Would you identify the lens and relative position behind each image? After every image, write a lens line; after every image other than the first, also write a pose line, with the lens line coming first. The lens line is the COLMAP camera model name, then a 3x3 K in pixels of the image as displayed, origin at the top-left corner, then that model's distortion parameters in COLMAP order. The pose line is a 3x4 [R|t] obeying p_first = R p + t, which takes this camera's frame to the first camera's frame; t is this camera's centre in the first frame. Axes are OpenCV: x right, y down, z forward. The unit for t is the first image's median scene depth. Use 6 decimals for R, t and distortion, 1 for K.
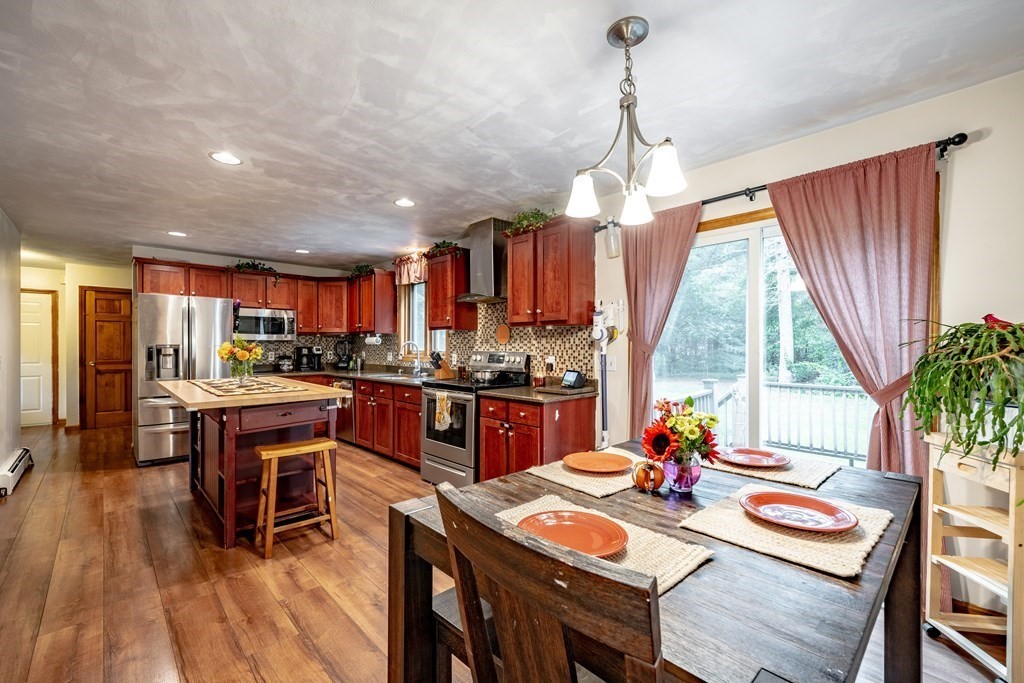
lens RADIAL K [[421.7, 0, 508.1], [0, 421.7, 347.6], [0, 0, 1]] dist [-0.001417, -0.000174]
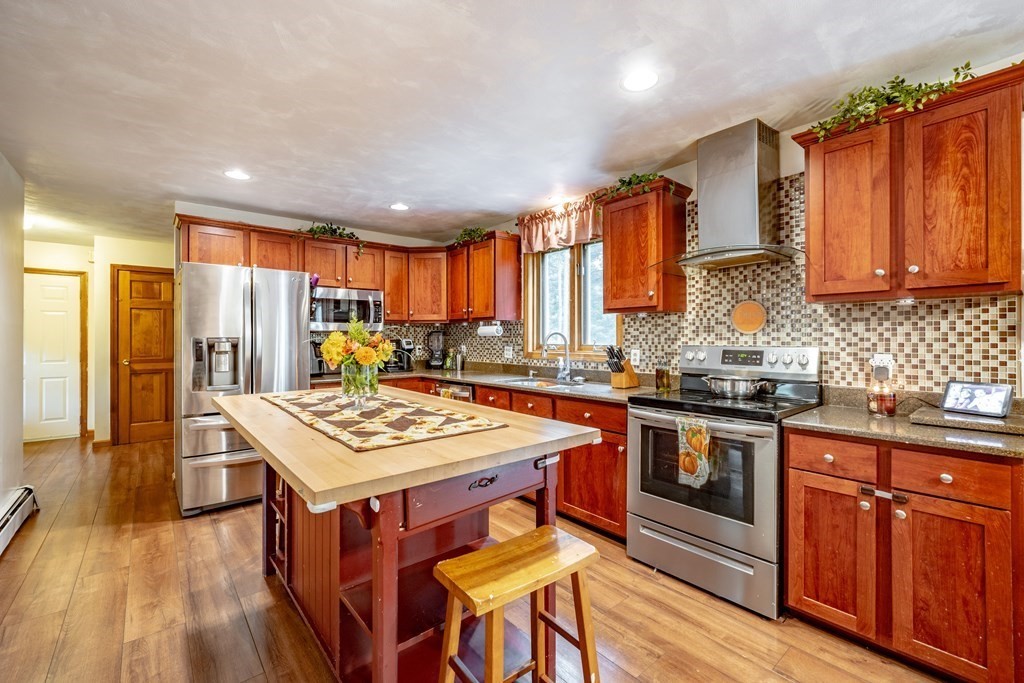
lens RADIAL K [[431.1, 0, 514.9], [0, 431.1, 335.3], [0, 0, 1]] dist [-0.001398, -0.000449]
pose [[0.998219, -0.005574, -0.059398, -0.307256], [0.004990, 0.999938, -0.009976, -0.001127], [0.059450, 0.009662, 0.998185, 0.345208]]
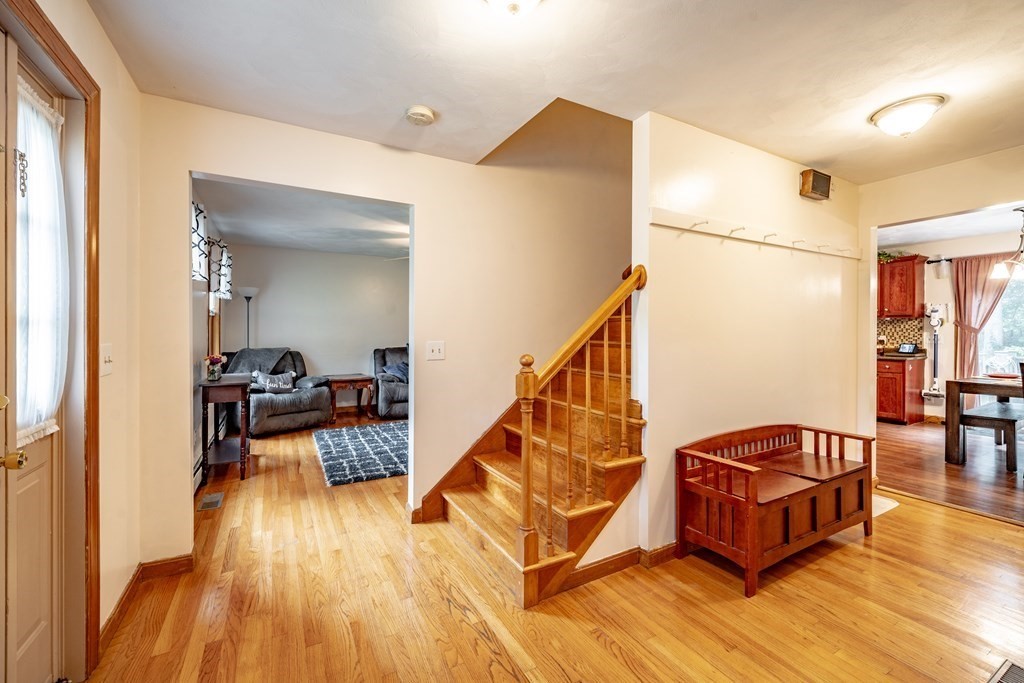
lens RADIAL K [[421.3, 0, 511.8], [0, 421.3, 331.4], [0, 0, 1]] dist [-0.000597, -0.000119]
pose [[0.968653, -0.002113, -0.248408, -0.789263], [0.001138, 0.999991, -0.004067, 0.007139], [0.248415, 0.003657, 0.968647, -0.855366]]
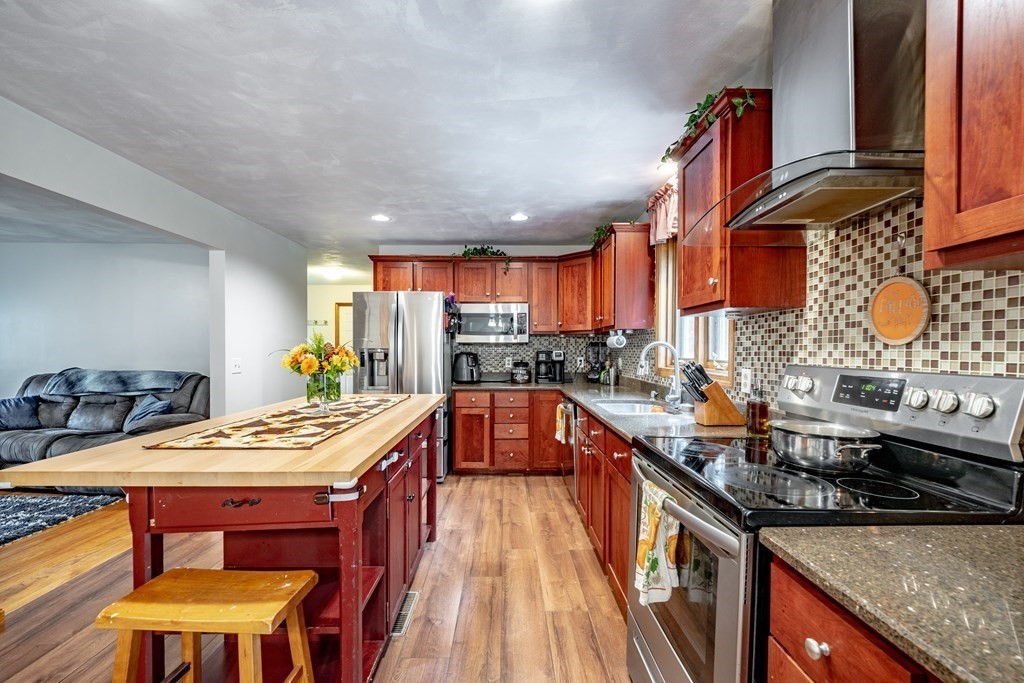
lens RADIAL K [[424.7, 0, 511.8], [0, 424.7, 356.0], [0, 0, 1]] dist [-0.001895, -0.000470]
pose [[0.732236, 0.009549, -0.680984, -0.007028], [-0.001994, 0.999927, 0.011877, -0.002708], [0.681048, -0.007339, 0.732202, 0.572613]]
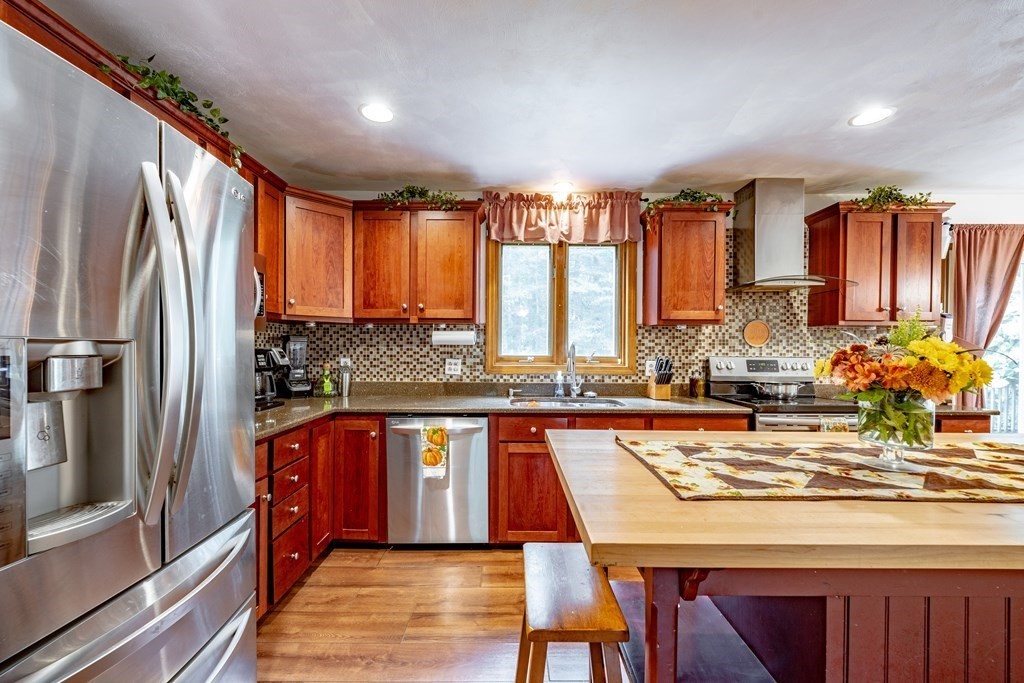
lens RADIAL K [[419.0, 0, 510.0], [0, 419.0, 348.6], [0, 0, 1]] dist [0.001409, 0.000015]
pose [[0.691498, -0.000991, 0.722378, -0.851811], [-0.002265, 0.999991, 0.003539, -0.006260], [-0.722375, -0.004083, 0.691489, 0.778688]]
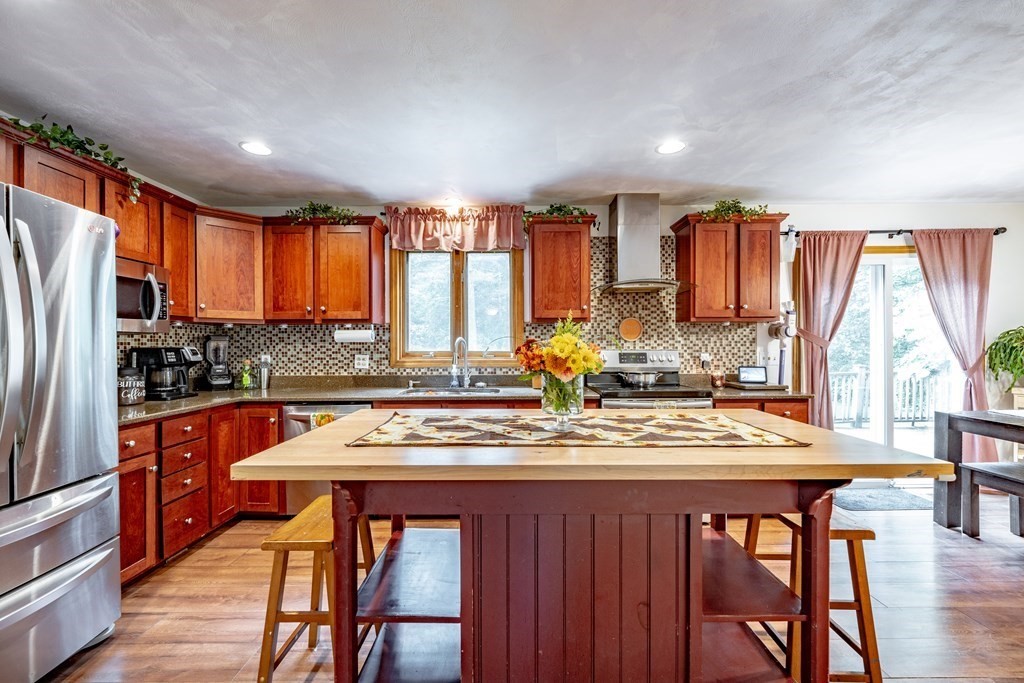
lens RADIAL K [[420.0, 0, 513.1], [0, 420.0, 343.4], [0, 0, 1]] dist [0.001246, 0.000224]
pose [[0.691649, -0.004773, 0.722218, -0.781218], [0.007924, 0.999968, -0.000981, -0.004378], [-0.722191, 0.006401, 0.691665, 0.565936]]
